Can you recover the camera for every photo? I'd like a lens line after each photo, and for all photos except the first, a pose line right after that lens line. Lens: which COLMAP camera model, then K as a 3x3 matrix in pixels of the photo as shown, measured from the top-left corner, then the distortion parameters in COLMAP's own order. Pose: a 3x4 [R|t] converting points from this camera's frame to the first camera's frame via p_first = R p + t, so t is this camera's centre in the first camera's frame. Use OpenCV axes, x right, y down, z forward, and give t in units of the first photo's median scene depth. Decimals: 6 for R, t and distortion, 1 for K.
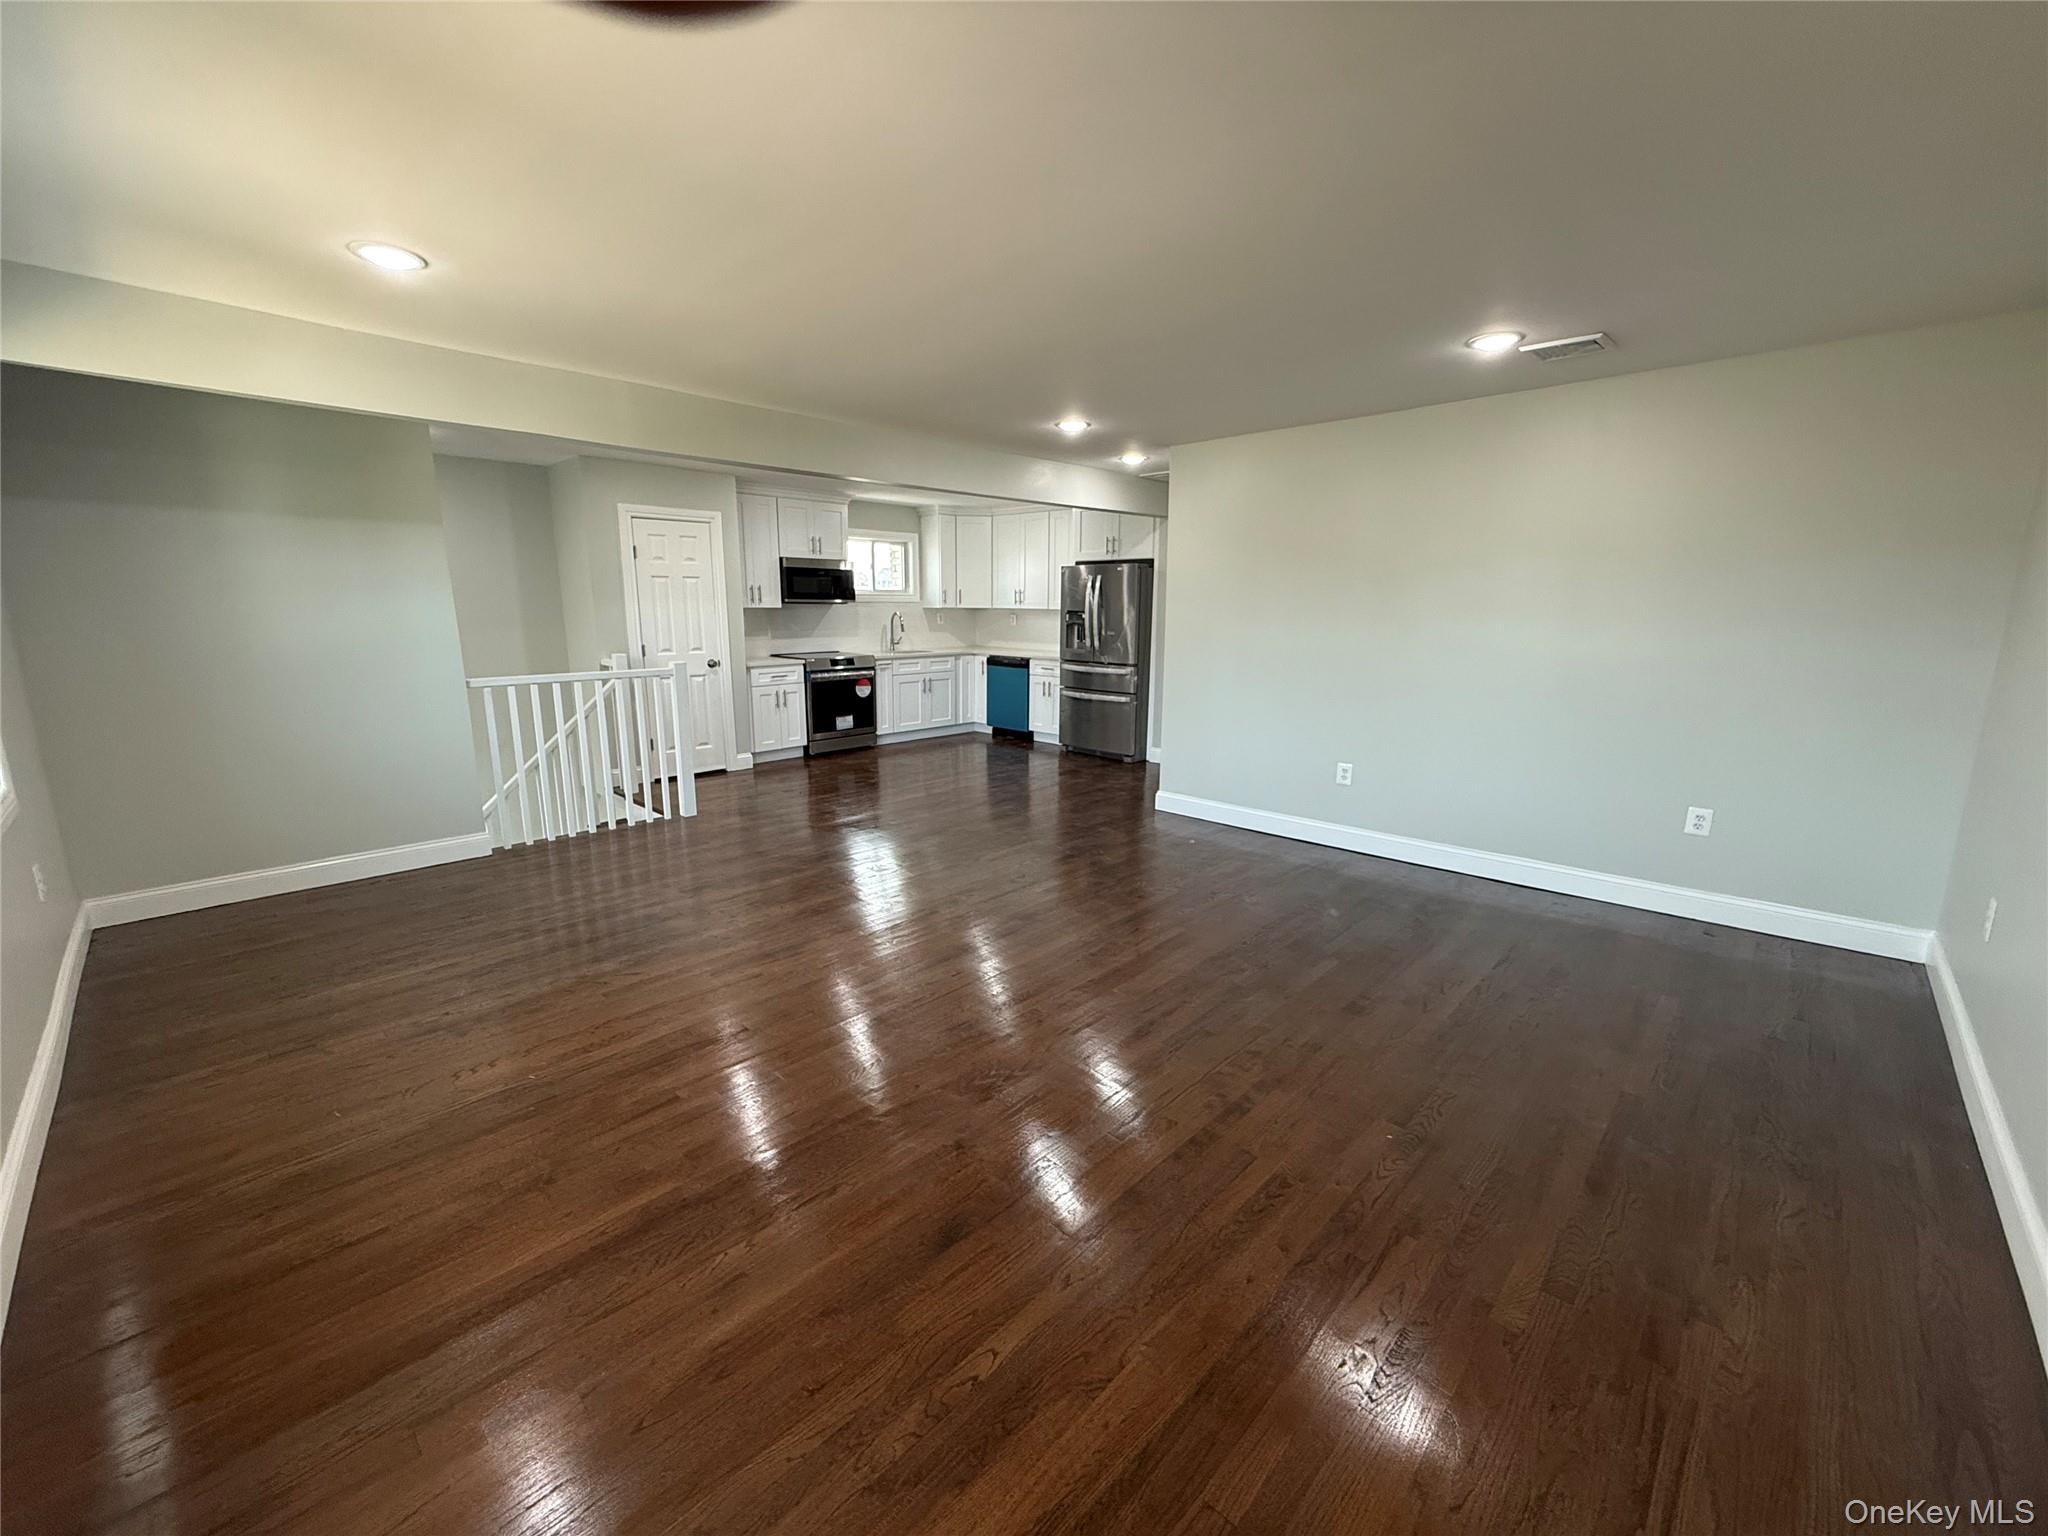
lens RADIAL K [[815.6, 0, 1018.4], [0, 815.6, 763.2], [0, 0, 1]] dist [-0.000217, -0.000068]
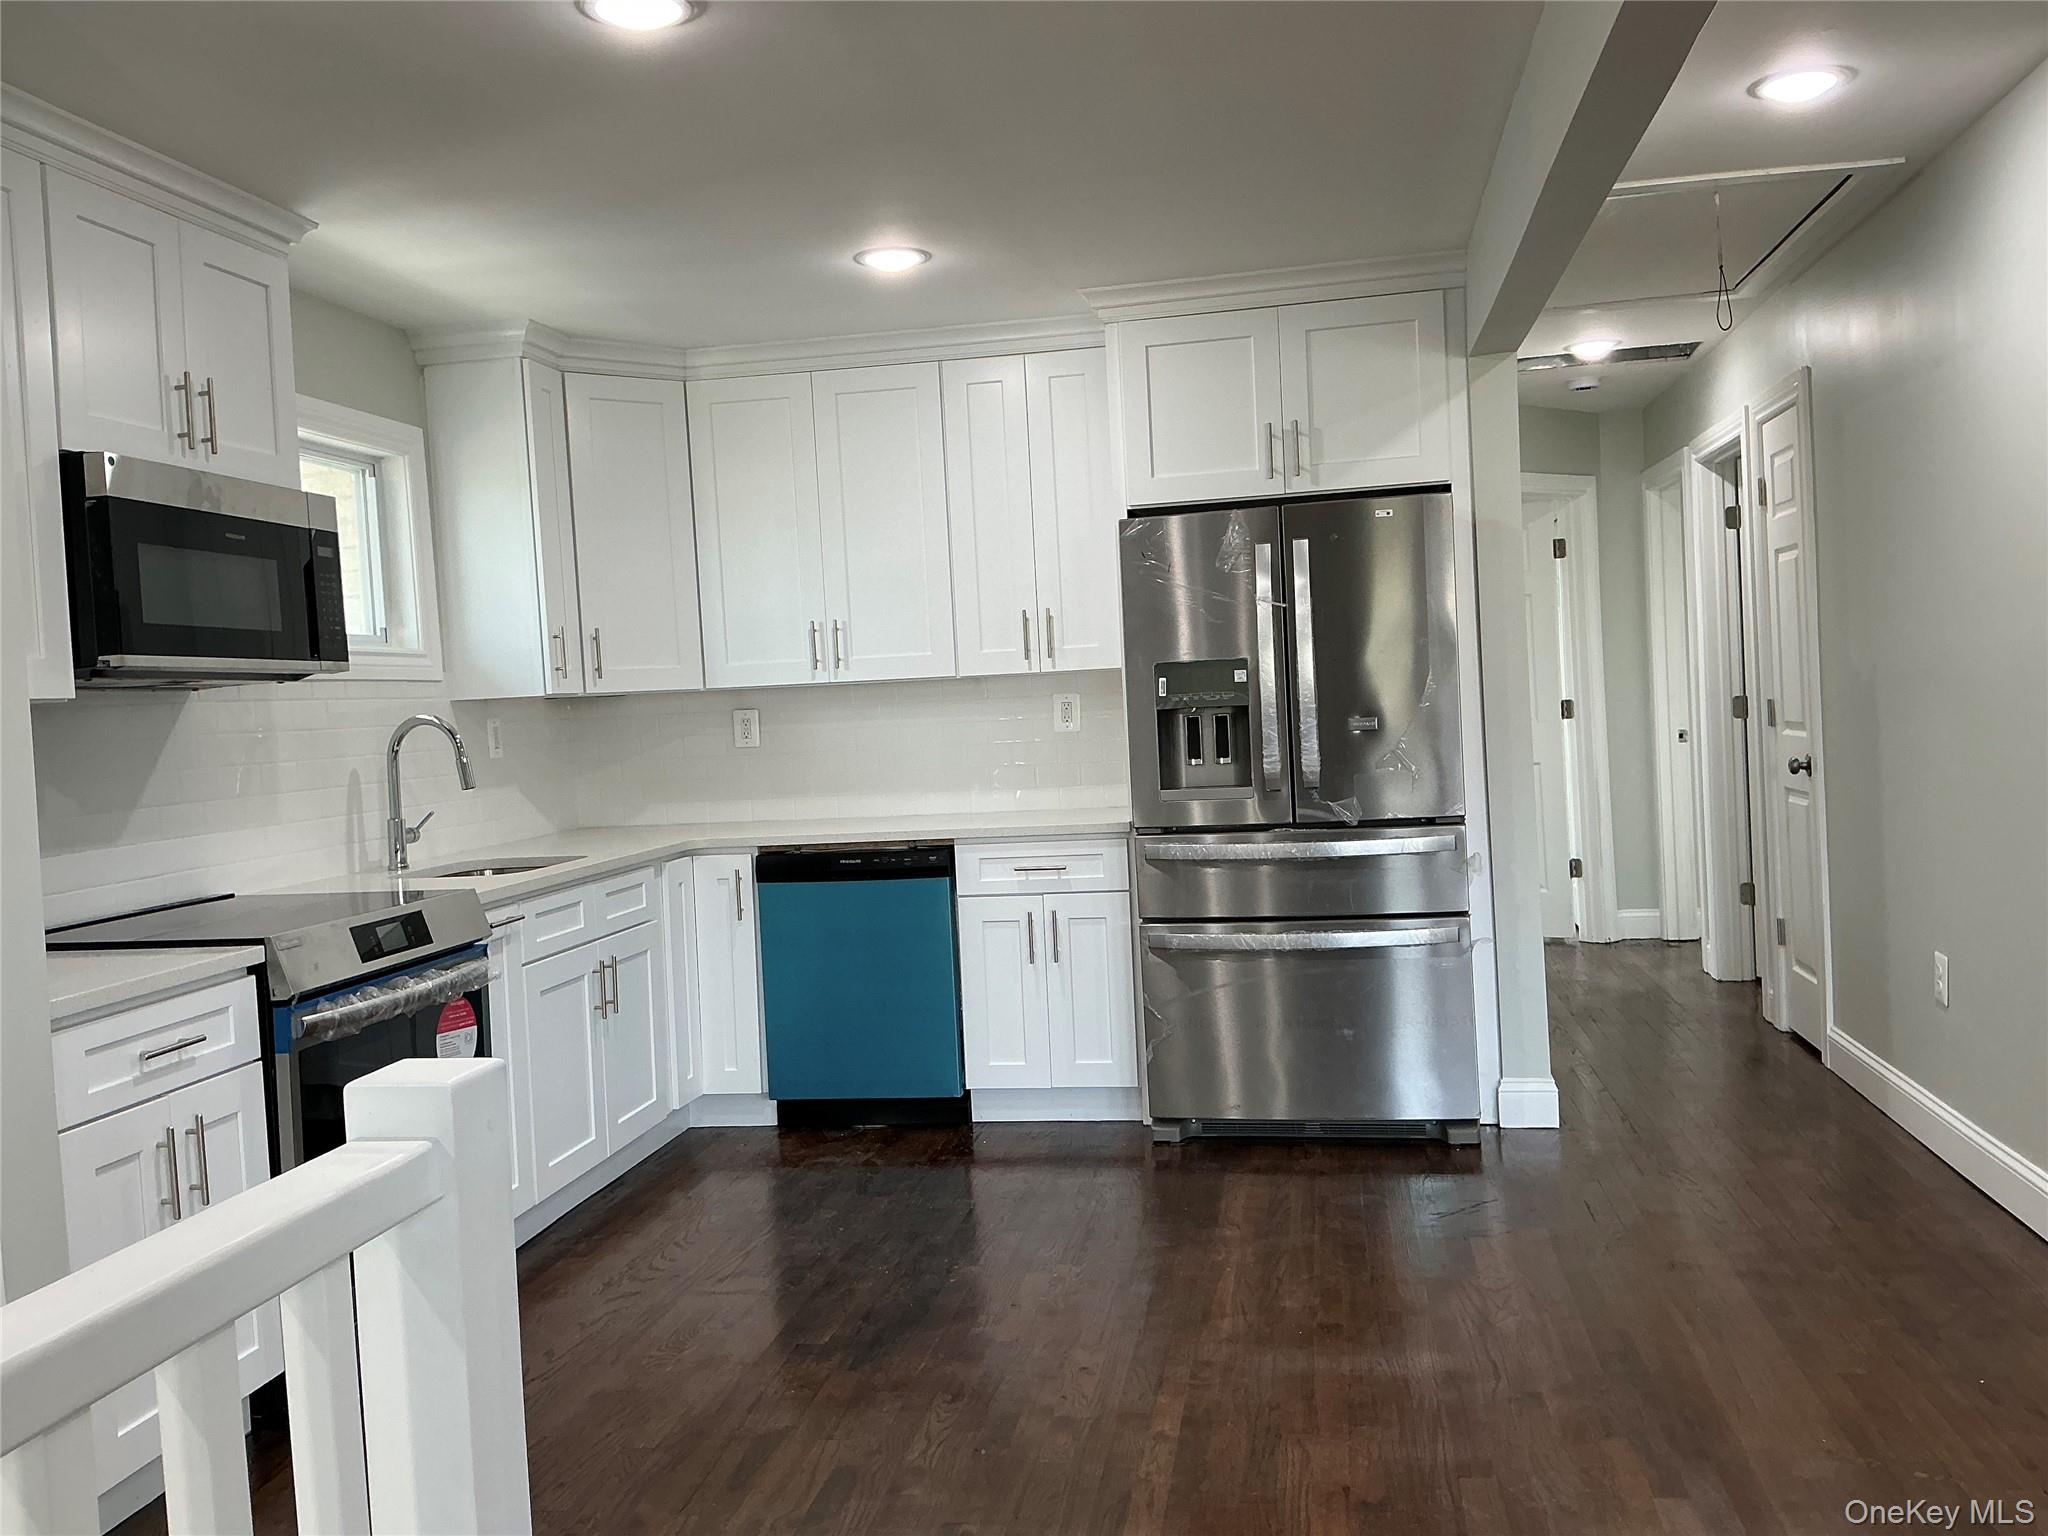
lens RADIAL K [[1690.8, 0, 1035.7], [0, 1690.8, 765.5], [0, 0, 1]] dist [0.078298, -0.172318]
pose [[0.827978, -0.072294, 0.556080, -0.295716], [0.165551, 0.978968, -0.119227, -0.078411], [-0.535765, 0.190777, 0.822532, 0.484106]]
